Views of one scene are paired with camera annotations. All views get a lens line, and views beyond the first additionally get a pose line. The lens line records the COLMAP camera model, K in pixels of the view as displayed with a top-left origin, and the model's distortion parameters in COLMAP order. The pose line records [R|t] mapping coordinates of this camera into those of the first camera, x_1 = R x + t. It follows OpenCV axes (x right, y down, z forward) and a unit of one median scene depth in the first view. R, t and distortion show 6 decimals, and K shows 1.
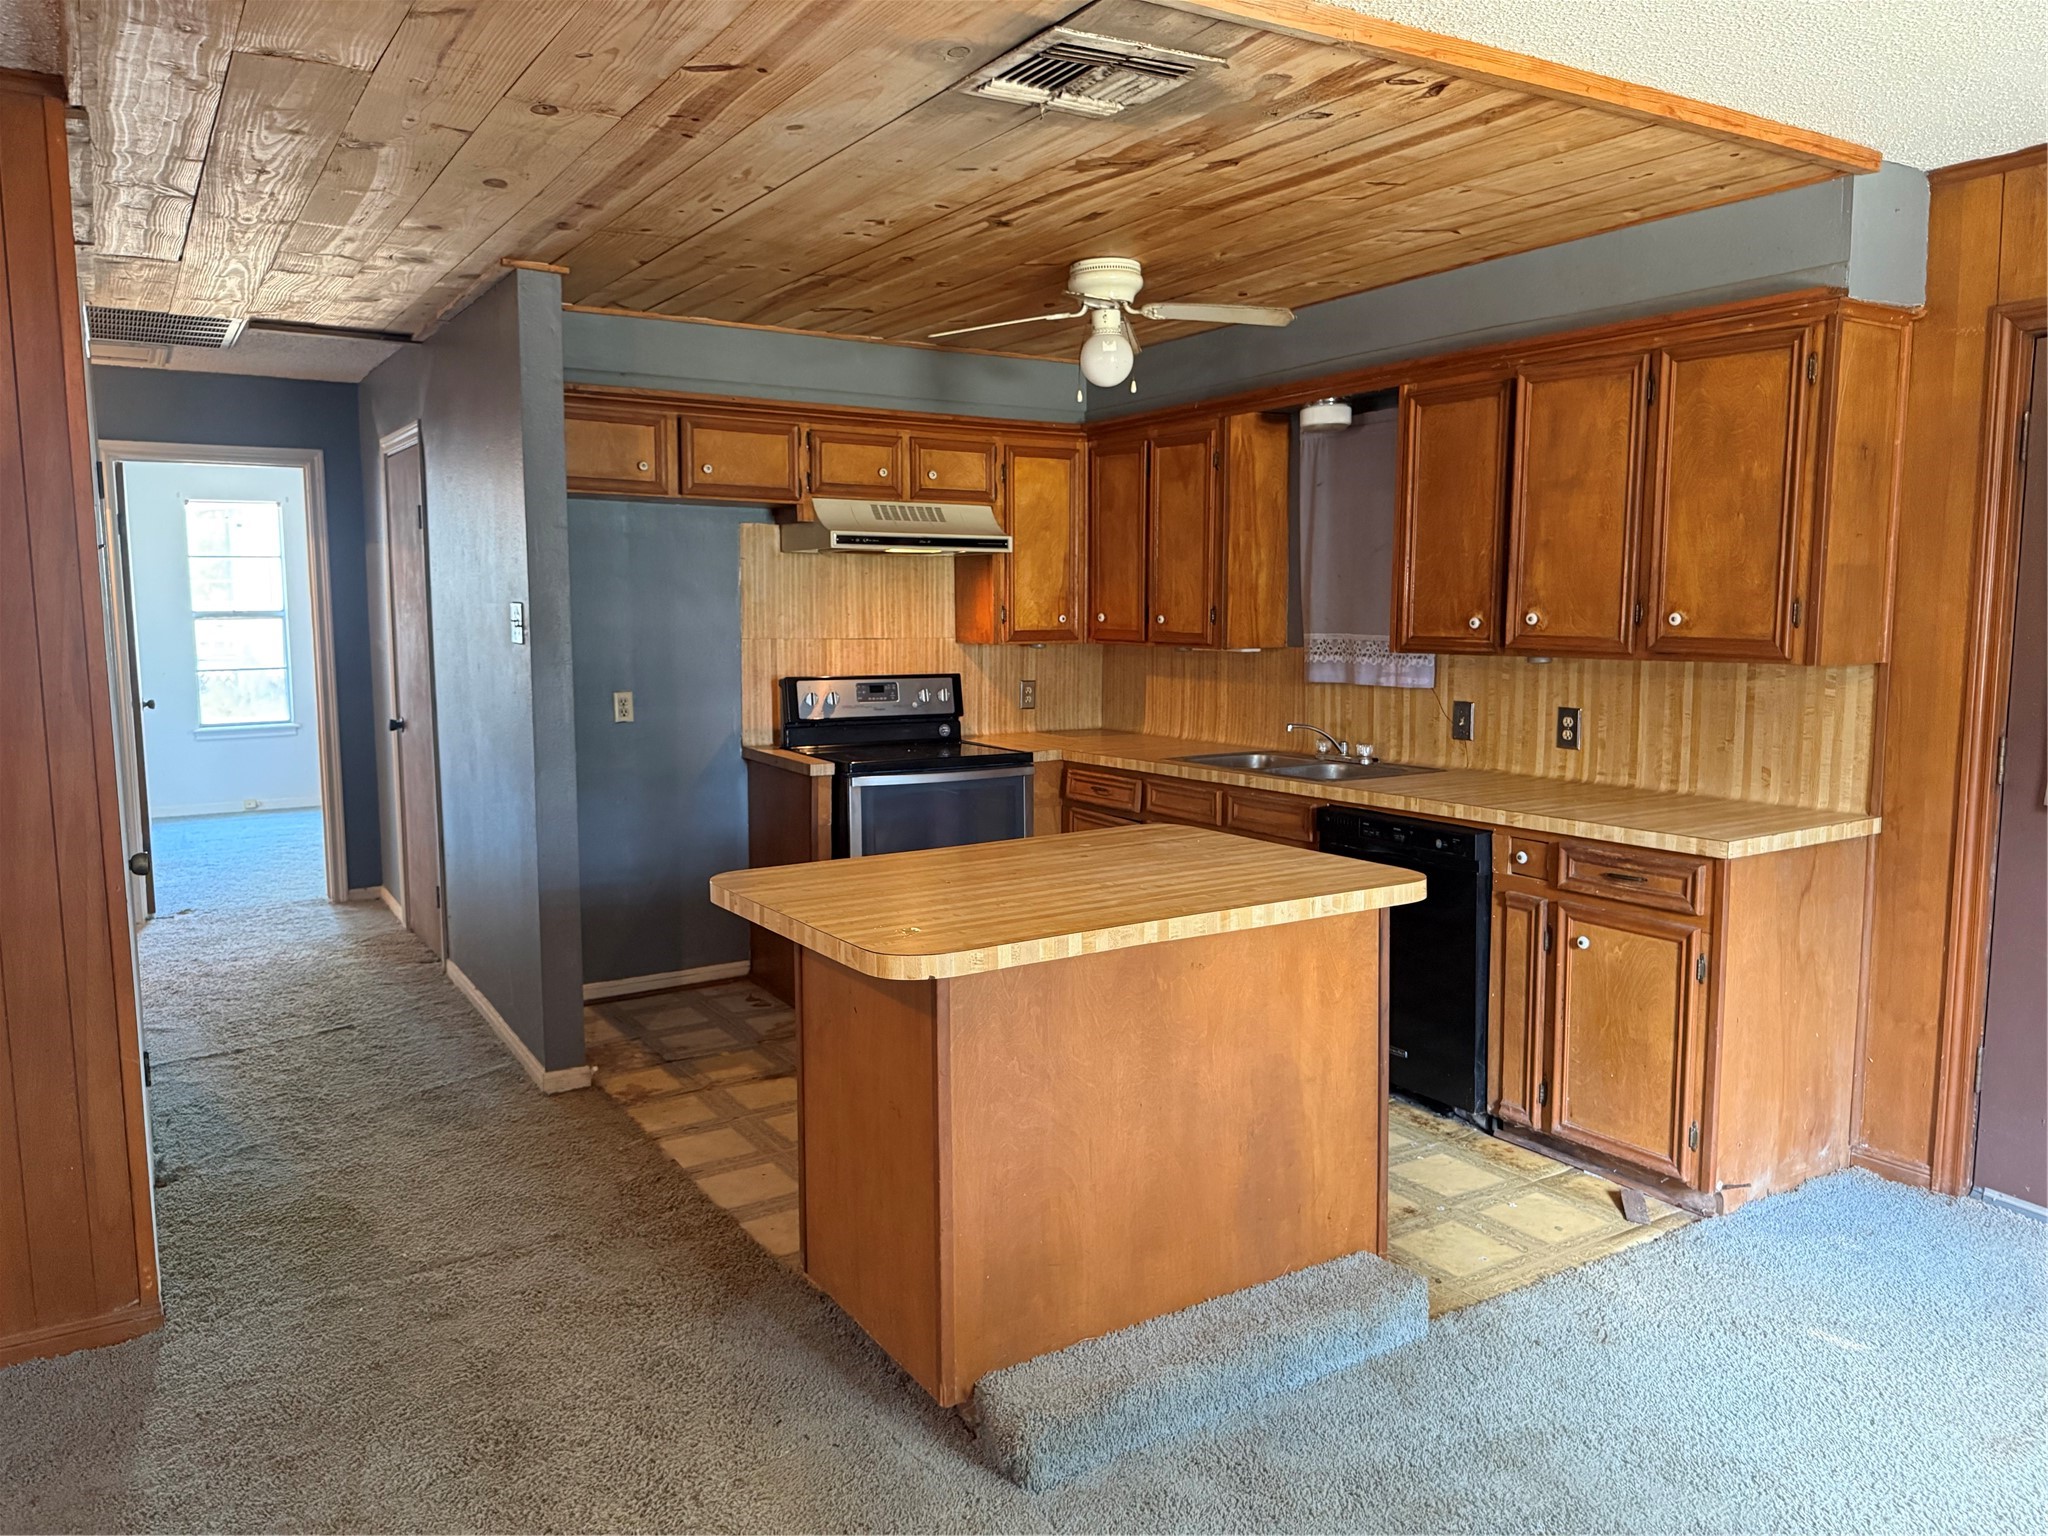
lens RADIAL K [[1430.9, 0, 1019.5], [0, 1430.9, 760.8], [0, 0, 1]] dist [0.009821, -0.022647]
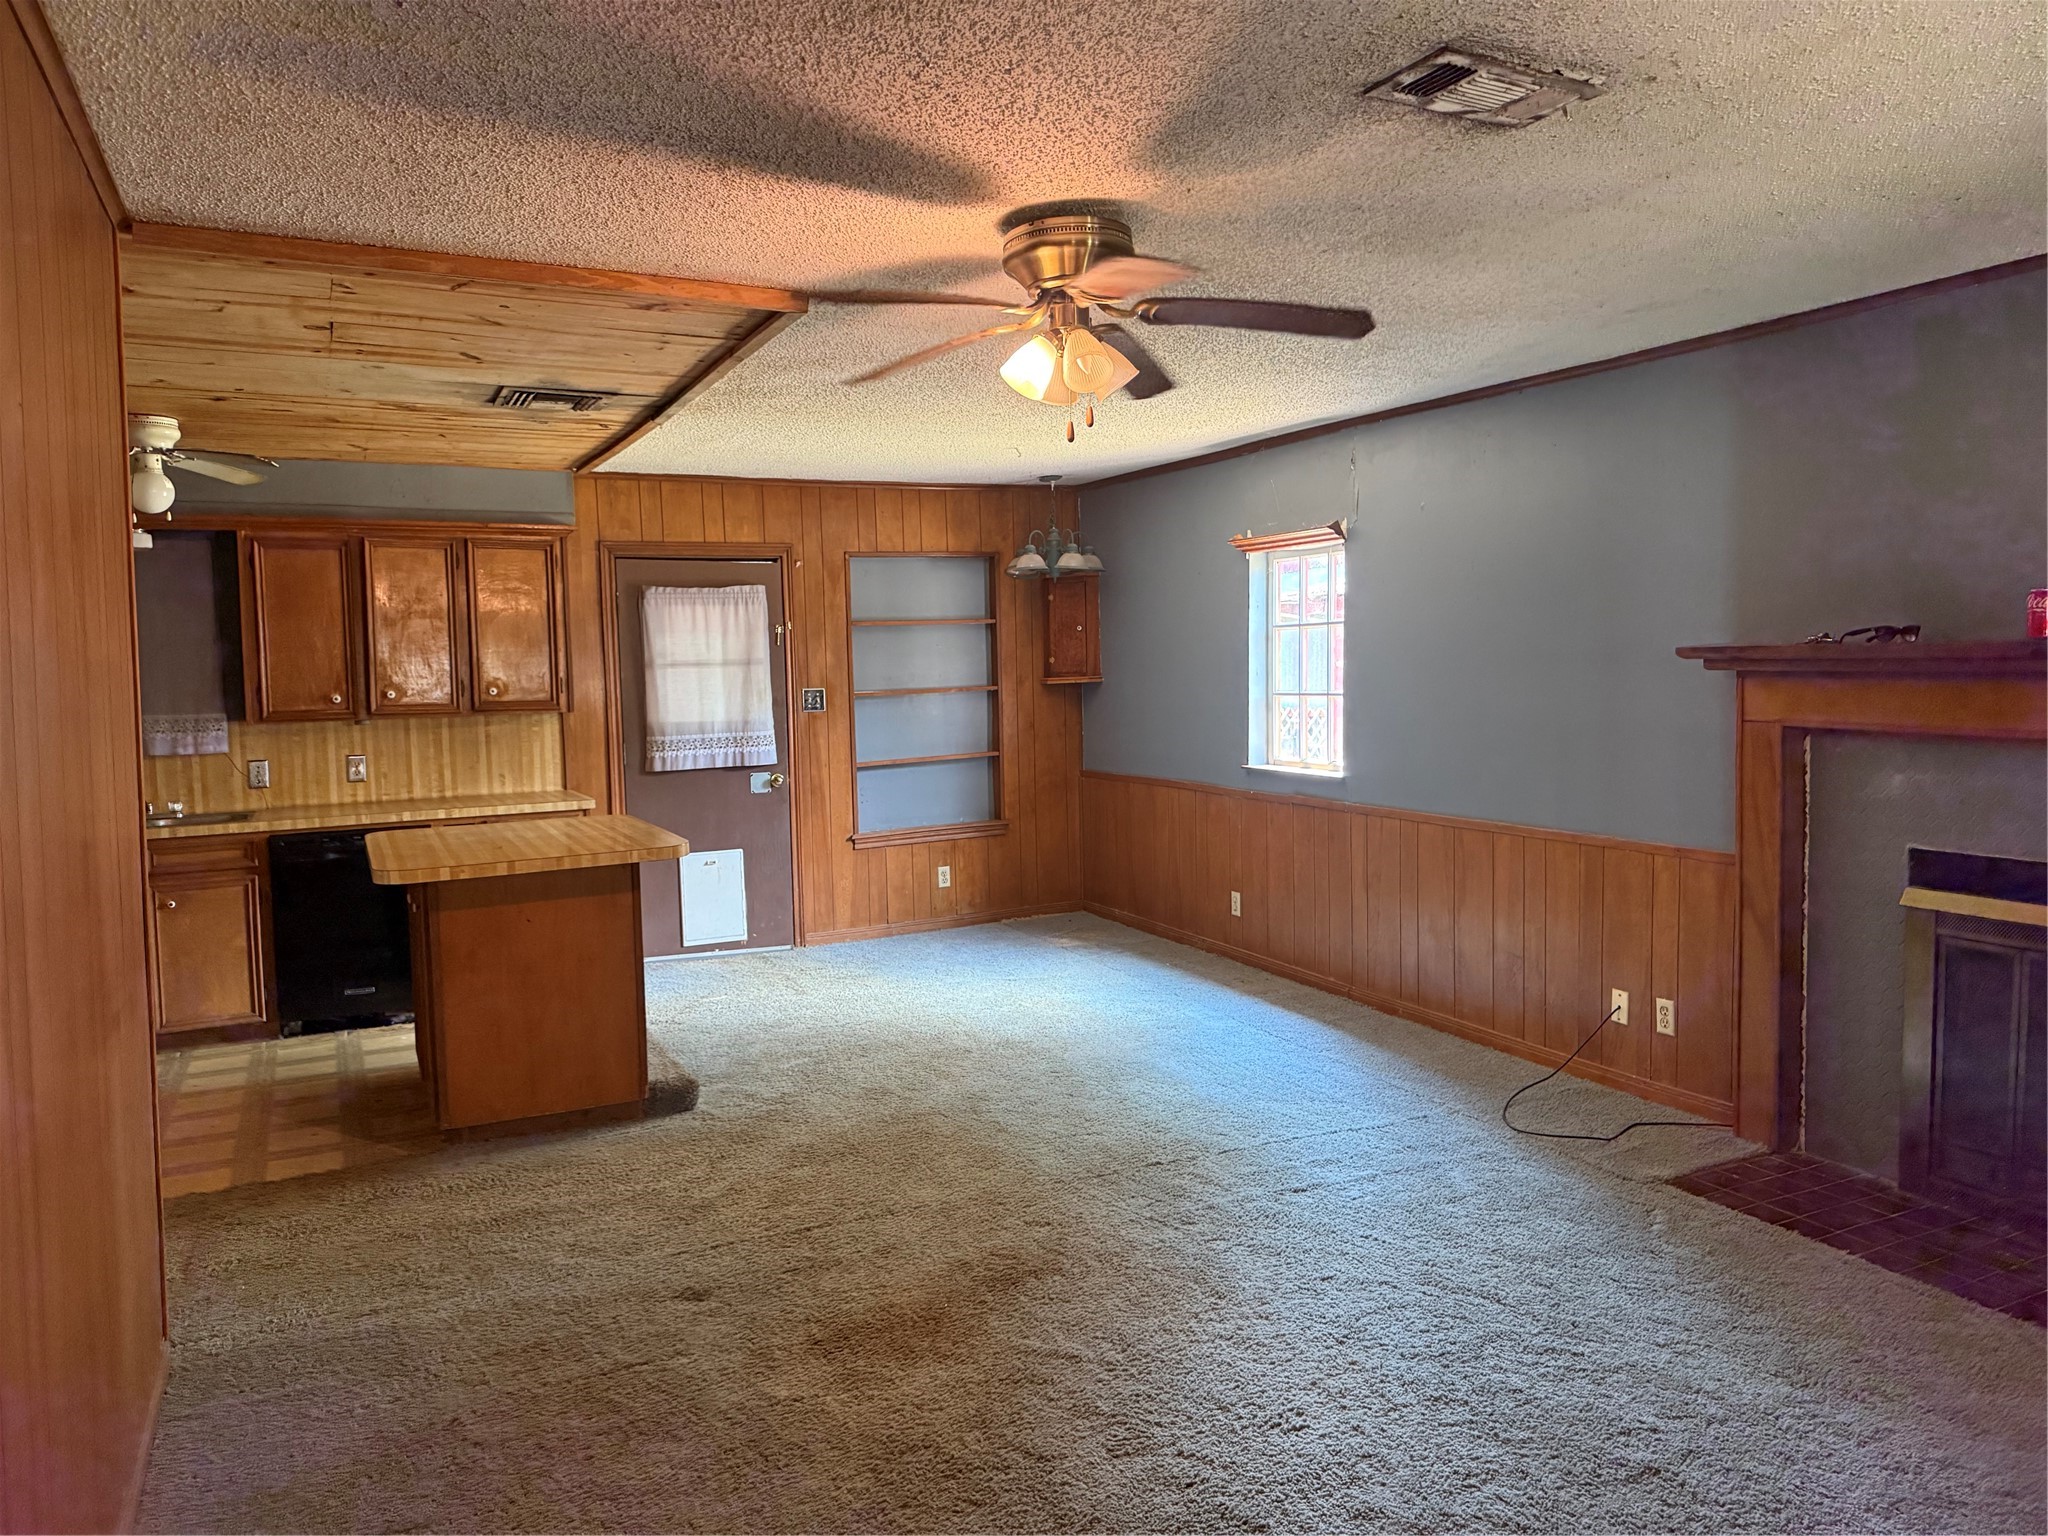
lens RADIAL K [[1430.9, 0, 1027.7], [0, 1430.9, 769.8], [0, 0, 1]] dist [0.009821, -0.022647]
pose [[0.097180, -0.063643, 0.993230, -1.124193], [0.134817, 0.989597, 0.050219, -0.001707], [-0.986093, 0.129024, 0.104749, 0.152965]]
